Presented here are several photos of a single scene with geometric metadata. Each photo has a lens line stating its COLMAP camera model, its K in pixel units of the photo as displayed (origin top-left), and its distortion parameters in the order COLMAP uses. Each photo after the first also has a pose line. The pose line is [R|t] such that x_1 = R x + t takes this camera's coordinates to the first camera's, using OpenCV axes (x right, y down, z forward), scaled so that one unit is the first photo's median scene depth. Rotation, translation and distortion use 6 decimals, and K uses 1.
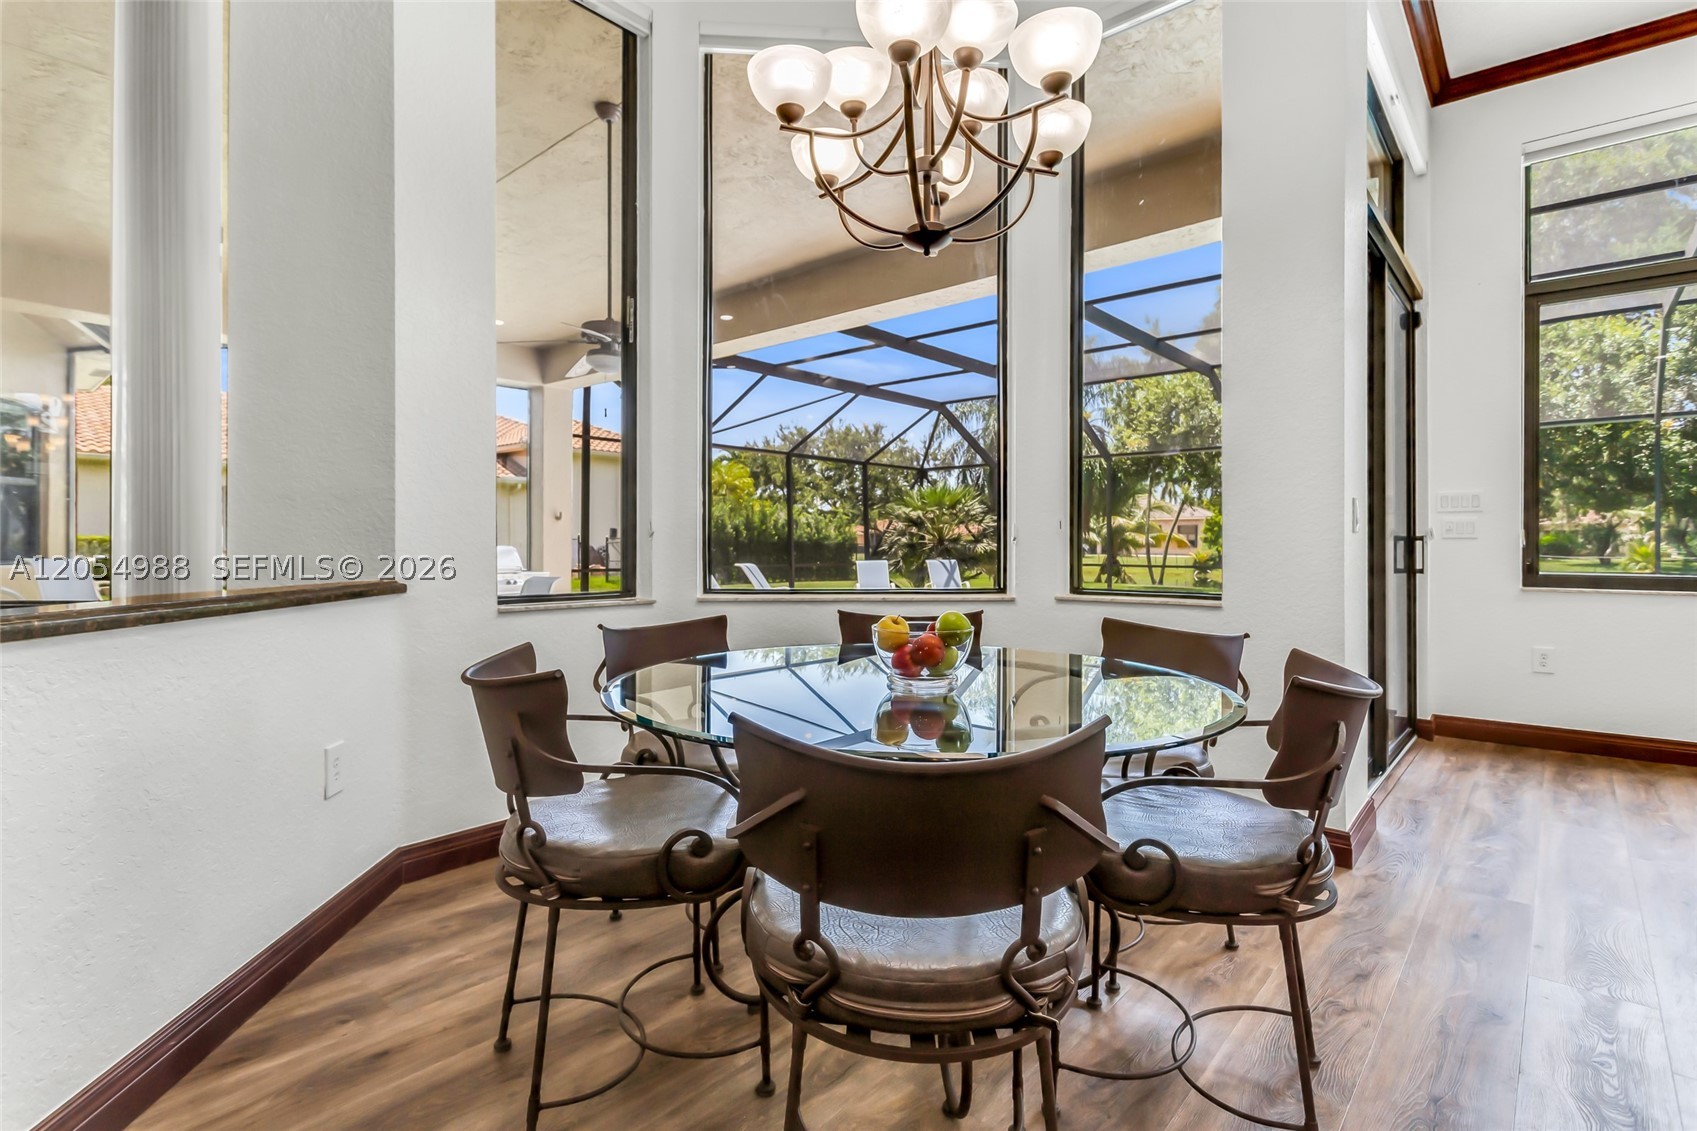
lens RADIAL K [[829.7, 0, 840.0], [0, 829.7, 551.3], [0, 0, 1]] dist [0.000491, -0.000594]
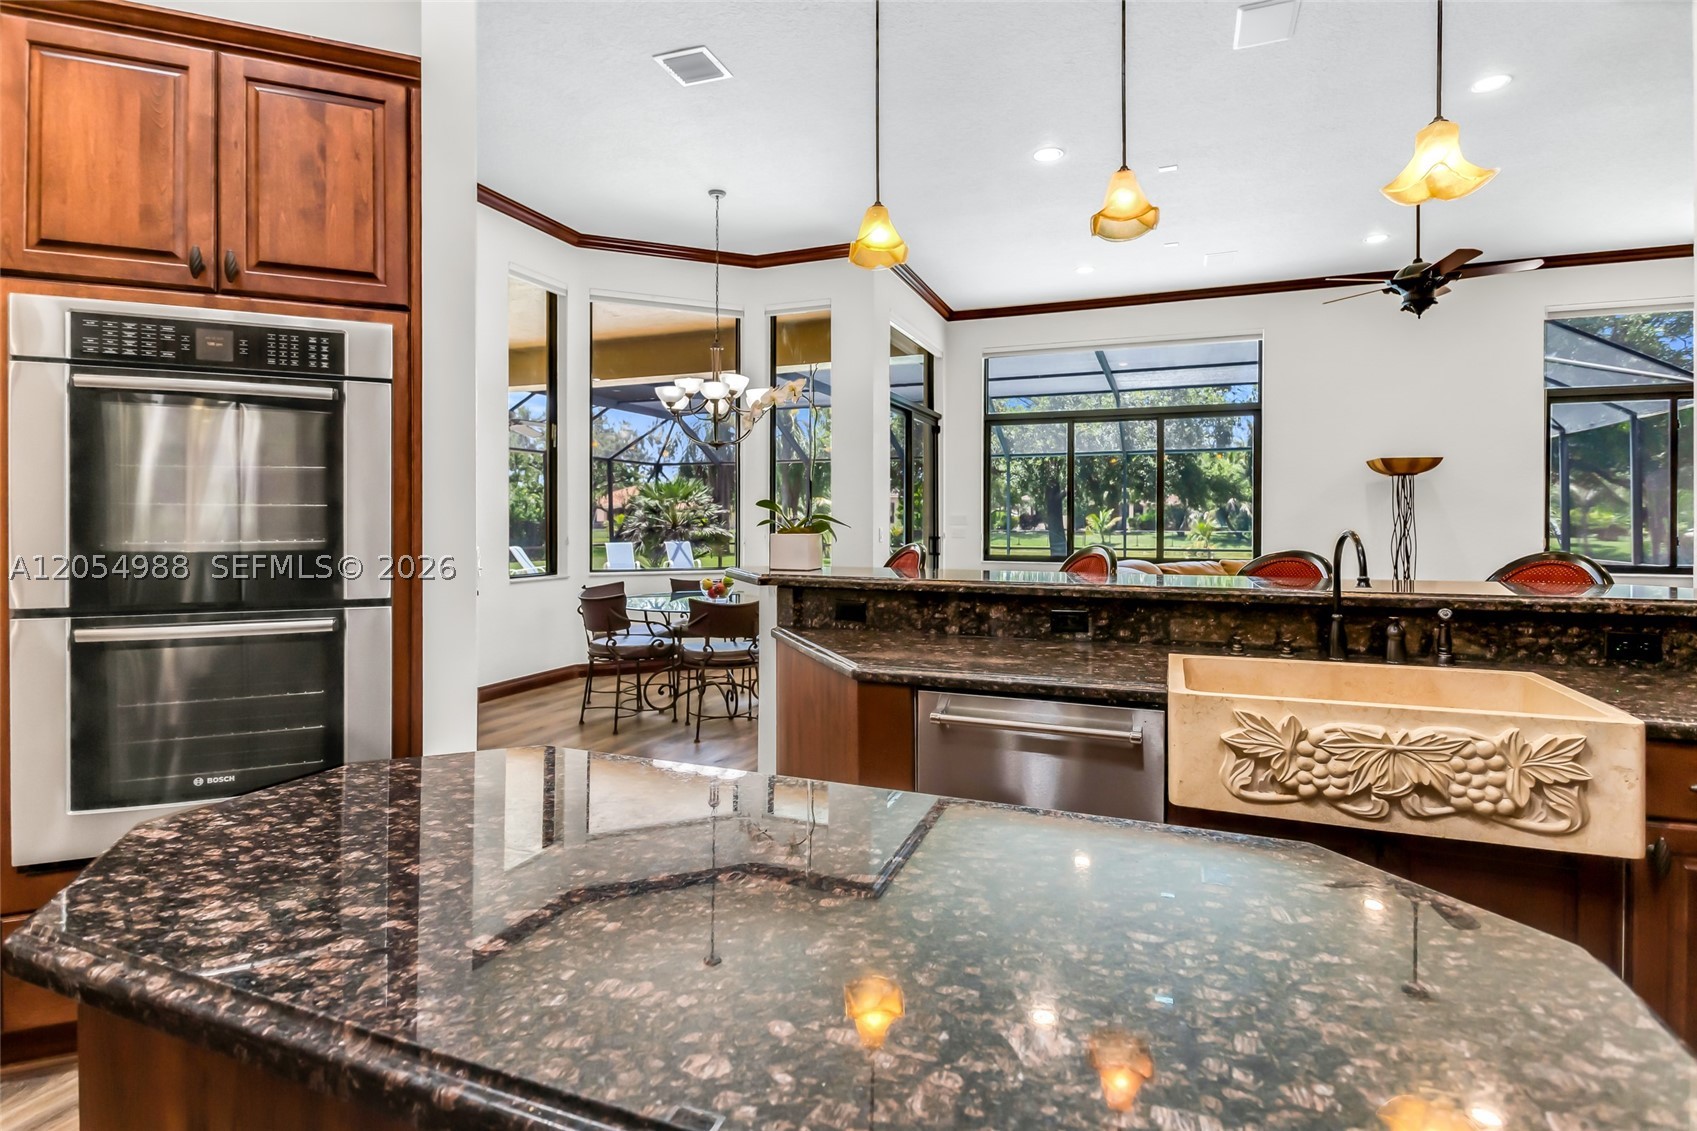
lens RADIAL K [[833.1, 0, 847.5], [0, 833.1, 526.5], [0, 0, 1]] dist [0.000497, 0.000223]
pose [[0.941181, 0.001178, 0.337900, -0.052046], [-0.001846, 0.999997, 0.001658, -0.013756], [-0.337897, -0.002185, 0.941180, -0.226594]]
